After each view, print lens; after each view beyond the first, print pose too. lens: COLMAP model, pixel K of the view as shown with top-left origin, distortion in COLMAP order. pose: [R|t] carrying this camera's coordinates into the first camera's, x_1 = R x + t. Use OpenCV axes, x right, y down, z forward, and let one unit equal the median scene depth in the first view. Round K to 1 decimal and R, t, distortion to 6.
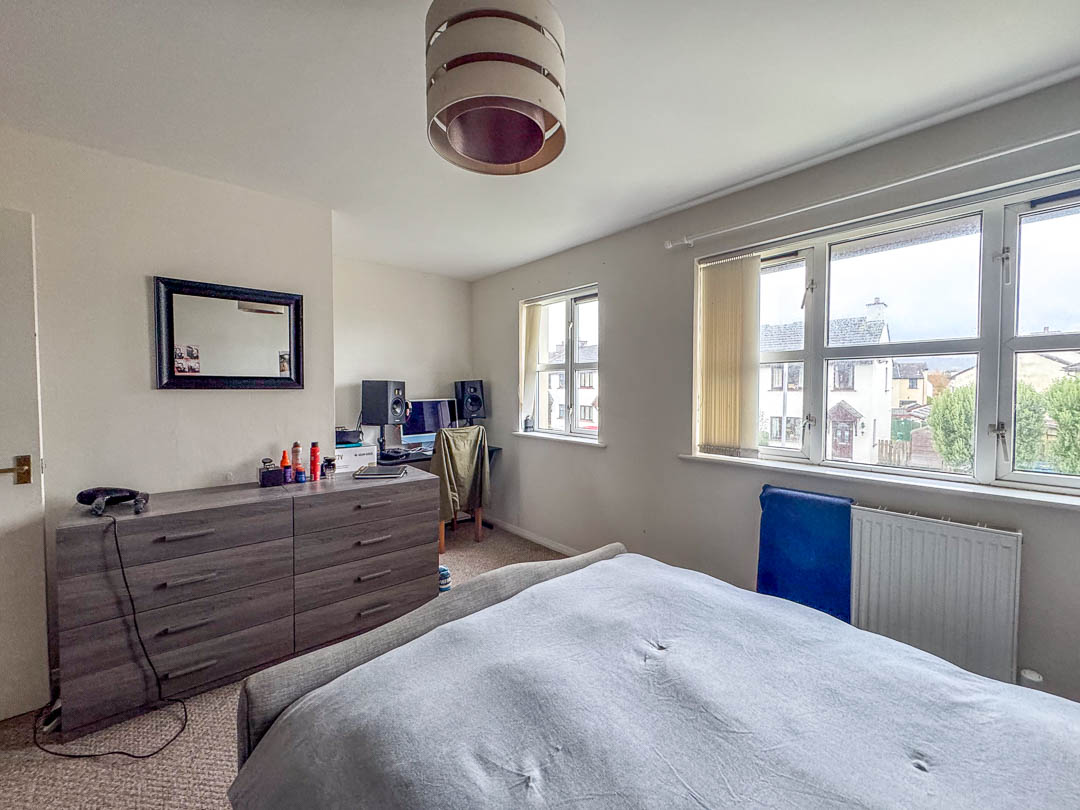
lens RADIAL K [[435.0, 0, 537.2], [0, 435.0, 393.0], [0, 0, 1]] dist [-0.000962, -0.000185]
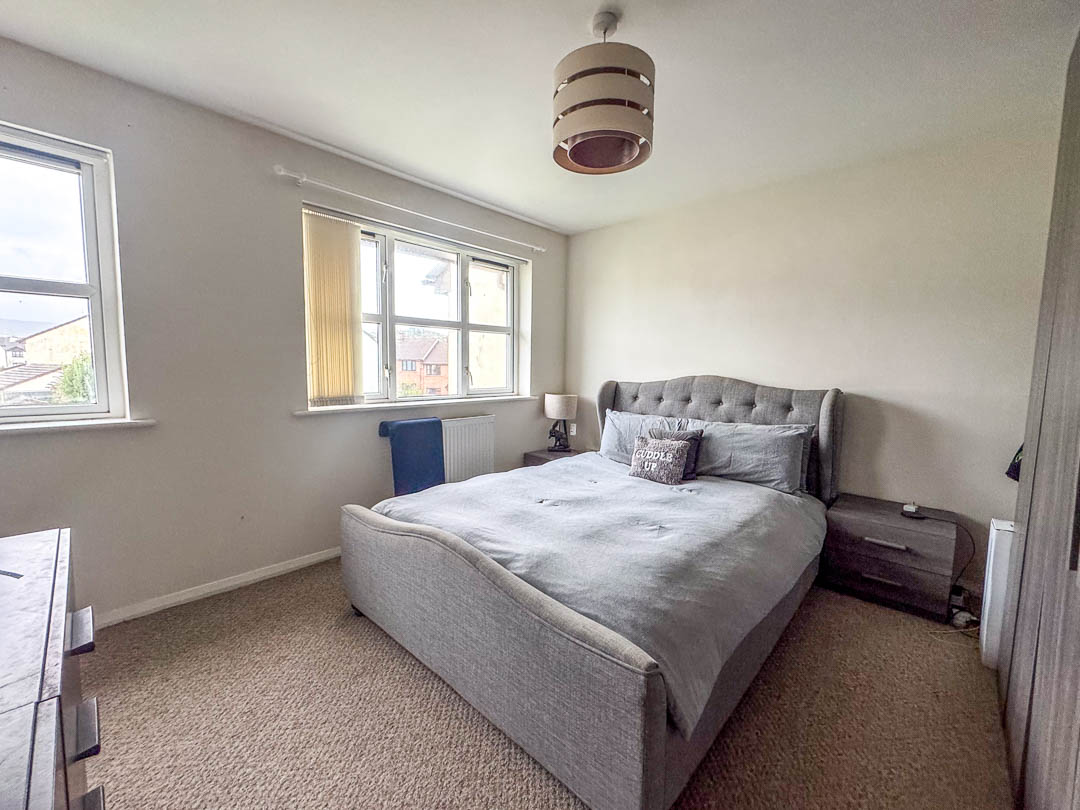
lens RADIAL K [[440.0, 0, 540.0], [0, 440.0, 405.0], [0, 0, 1]] dist [-0.001691, -0.000347]
pose [[-0.106369, -0.098622, 0.989424, -0.789134], [-0.009789, 0.995125, 0.098137, 0.035453], [-0.994279, 0.000753, -0.106816, 0.704284]]
